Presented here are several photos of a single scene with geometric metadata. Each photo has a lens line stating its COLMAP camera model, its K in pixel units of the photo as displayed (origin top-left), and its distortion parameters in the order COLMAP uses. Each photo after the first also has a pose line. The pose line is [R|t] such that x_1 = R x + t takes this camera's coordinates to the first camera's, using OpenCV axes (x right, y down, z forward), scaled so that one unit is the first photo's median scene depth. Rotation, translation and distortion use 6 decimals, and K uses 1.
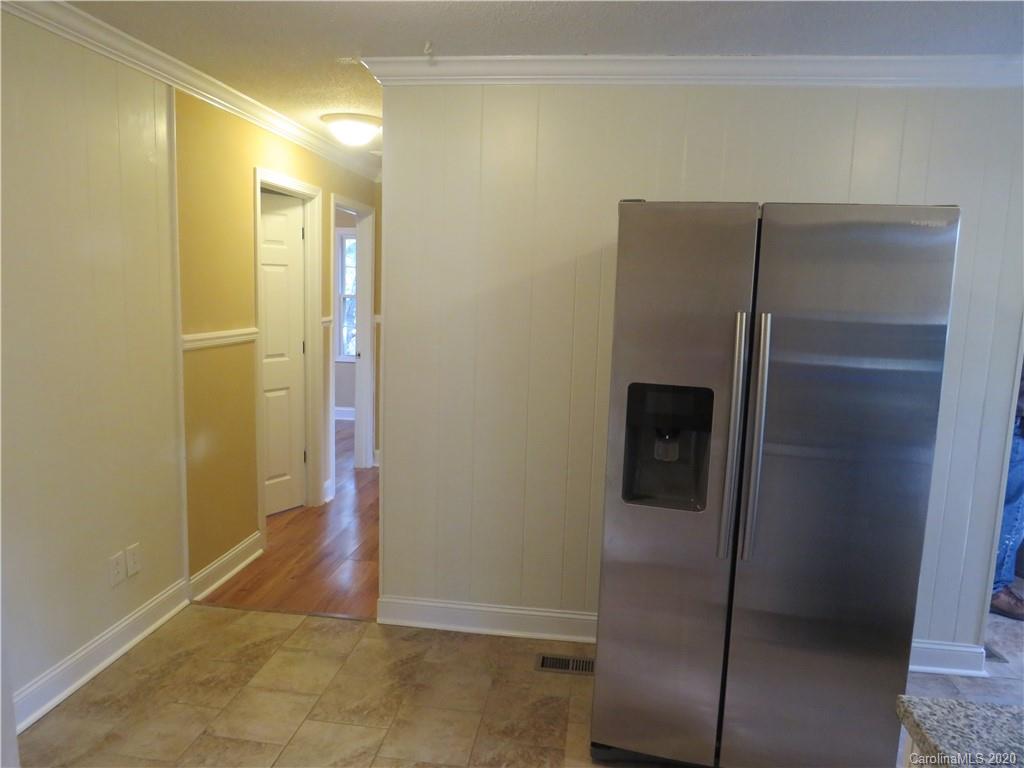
lens RADIAL K [[713.3, 0, 510.3], [0, 713.3, 381.3], [0, 0, 1]] dist [-0.041525, -0.000542]
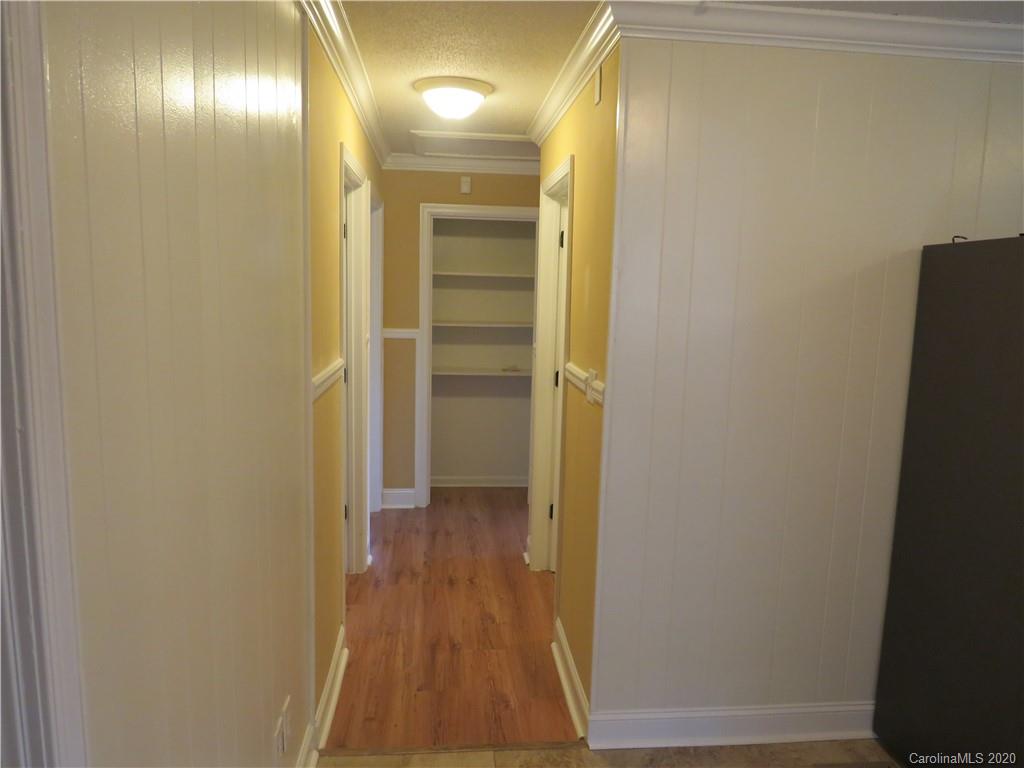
lens RADIAL K [[713.3, 0, 510.3], [0, 713.3, 381.3], [0, 0, 1]] dist [-0.041525, -0.000542]
pose [[0.976478, -0.033349, 0.213021, -0.459674], [0.031949, 0.999439, 0.010013, -0.070138], [-0.213236, -0.002972, 0.976996, 0.307503]]
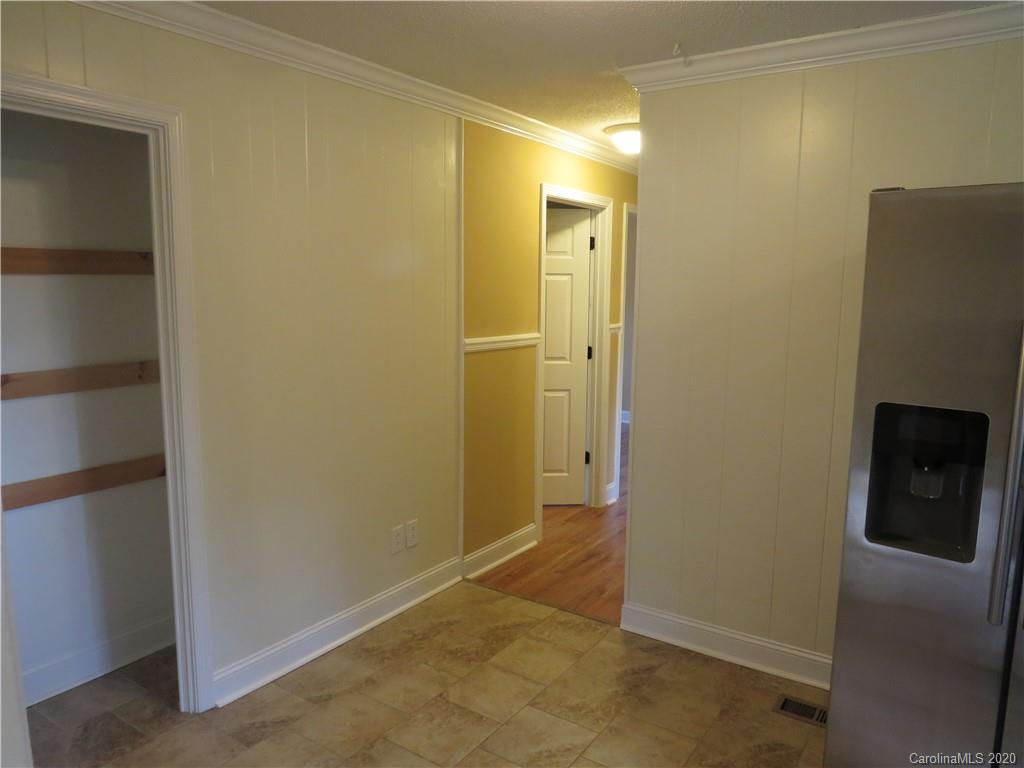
lens RADIAL K [[713.3, 0, 510.3], [0, 713.3, 381.3], [0, 0, 1]] dist [-0.041525, -0.000542]
pose [[0.890792, 0.039042, -0.452730, 0.124856], [-0.043495, 0.999053, 0.000574, -0.002562], [0.452324, 0.019180, 0.891647, 0.030175]]
